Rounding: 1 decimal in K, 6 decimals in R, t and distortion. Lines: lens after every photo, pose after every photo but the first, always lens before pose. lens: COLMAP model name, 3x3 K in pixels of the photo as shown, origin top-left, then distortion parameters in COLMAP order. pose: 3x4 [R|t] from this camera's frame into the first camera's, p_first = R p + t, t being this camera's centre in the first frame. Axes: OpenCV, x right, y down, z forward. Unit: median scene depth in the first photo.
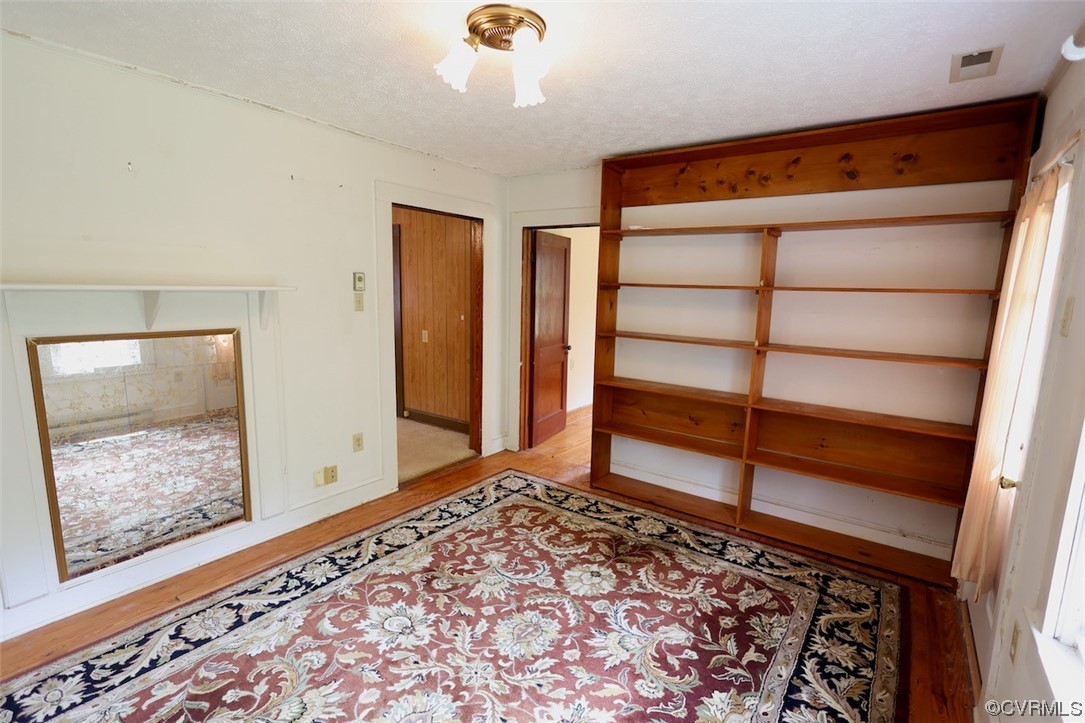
lens RADIAL K [[503.4, 0, 543.2], [0, 503.4, 363.9], [0, 0, 1]] dist [0.003444, -0.000257]
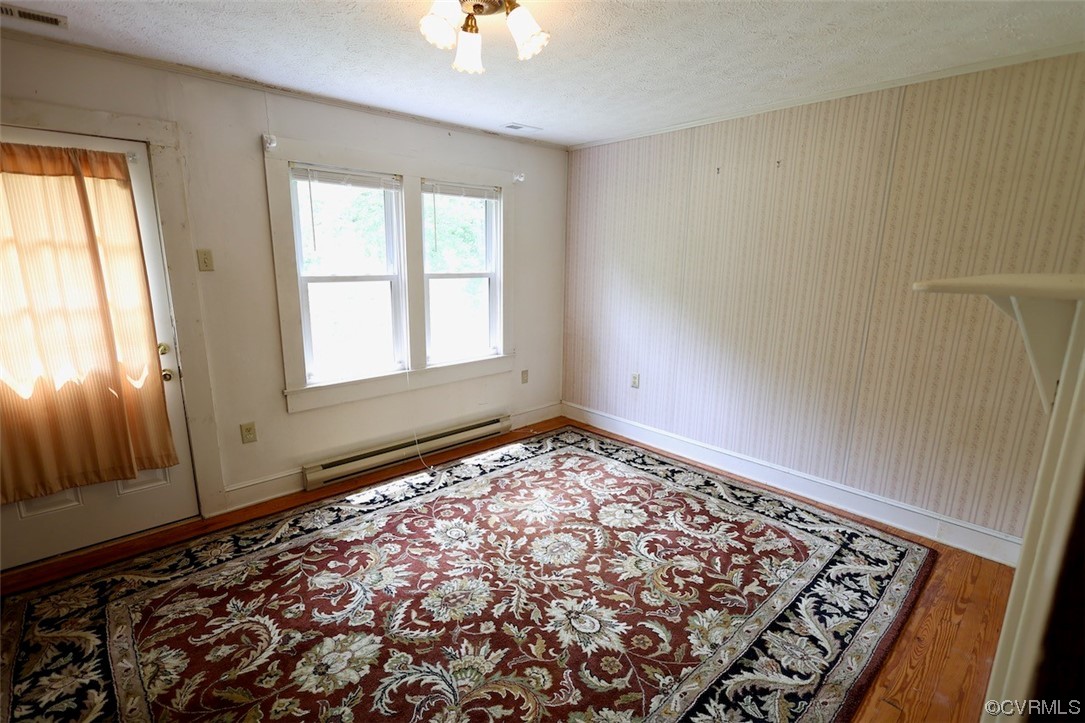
lens RADIAL K [[503.4, 0, 543.2], [0, 503.4, 363.9], [0, 0, 1]] dist [0.003444, -0.000257]
pose [[-0.979468, -0.077875, 0.185950, -0.331588], [-0.005231, 0.931886, 0.362714, -0.260184], [-0.201531, 0.354294, -0.913160, 1.616026]]
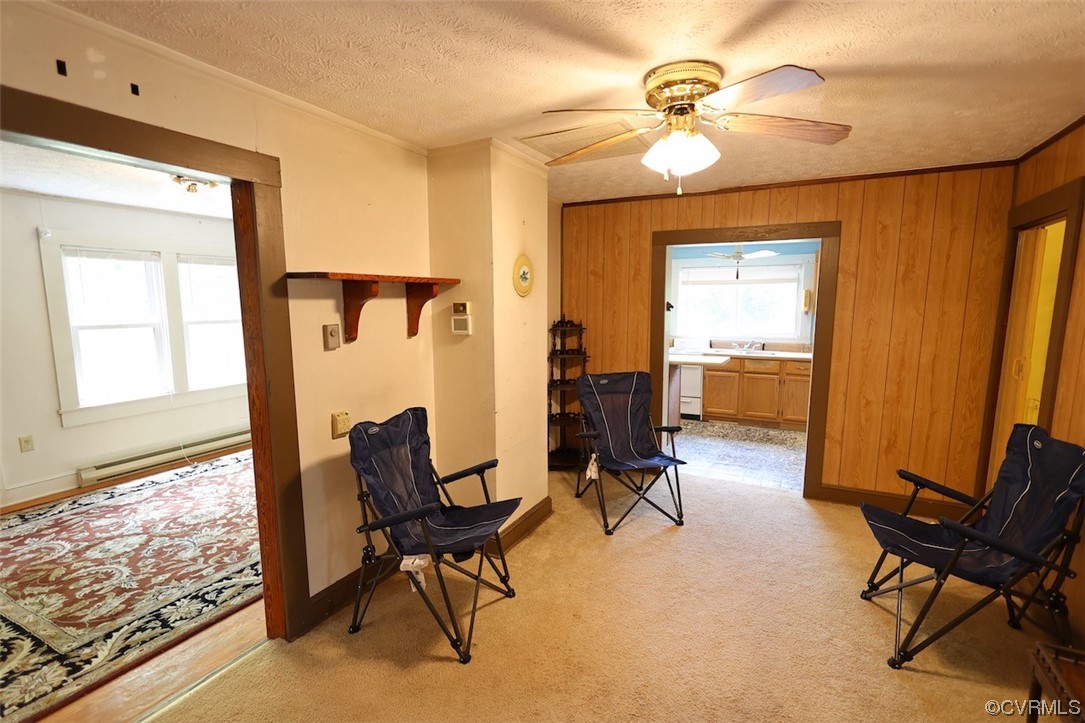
lens RADIAL K [[503.4, 0, 543.2], [0, 503.4, 363.9], [0, 0, 1]] dist [0.003444, -0.000257]
pose [[-0.989367, 0.000899, -0.145435, -0.846209], [-0.039773, 0.960190, 0.276501, -0.426440], [0.139894, 0.279346, -0.949945, 2.441485]]
